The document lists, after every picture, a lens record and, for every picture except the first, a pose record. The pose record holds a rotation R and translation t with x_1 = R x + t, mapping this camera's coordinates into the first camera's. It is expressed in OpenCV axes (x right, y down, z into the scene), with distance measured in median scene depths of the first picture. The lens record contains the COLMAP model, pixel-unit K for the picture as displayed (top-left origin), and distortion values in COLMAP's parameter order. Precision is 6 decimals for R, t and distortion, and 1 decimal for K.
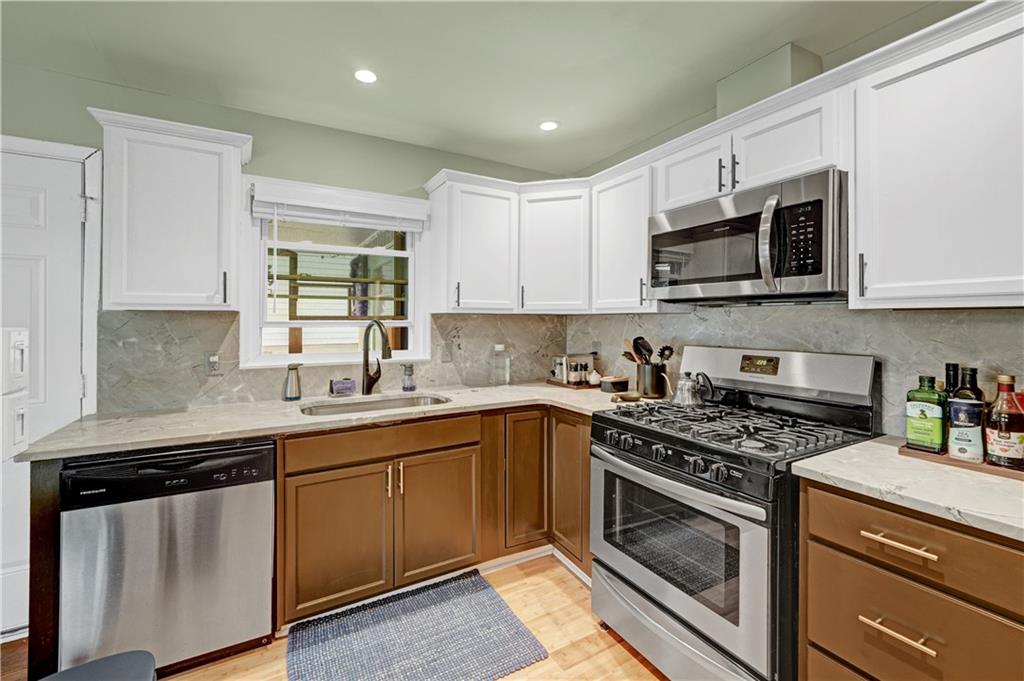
lens RADIAL K [[420.8, 0, 515.6], [0, 420.8, 319.9], [0, 0, 1]] dist [-0.000027, 0.000061]
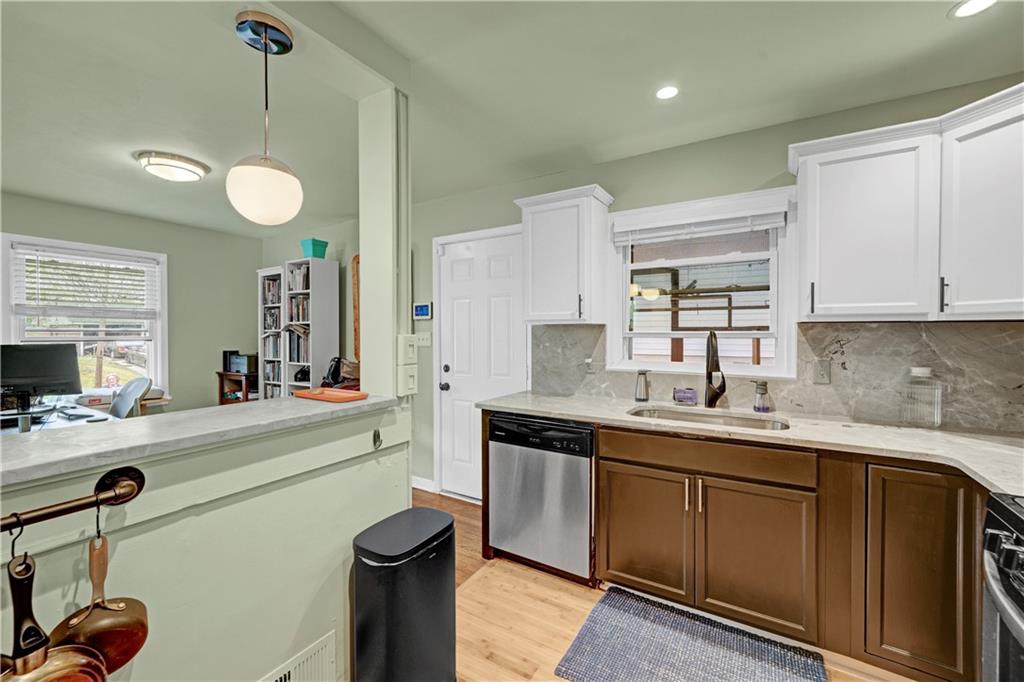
lens RADIAL K [[407.6, 0, 487.8], [0, 407.6, 337.1], [0, 0, 1]] dist [-0.000634, 0.000208]
pose [[0.486680, 0.012207, -0.873495, 0.252123], [0.000628, 0.999897, 0.014323, 0.001160], [0.873580, -0.007519, 0.486623, 0.109953]]
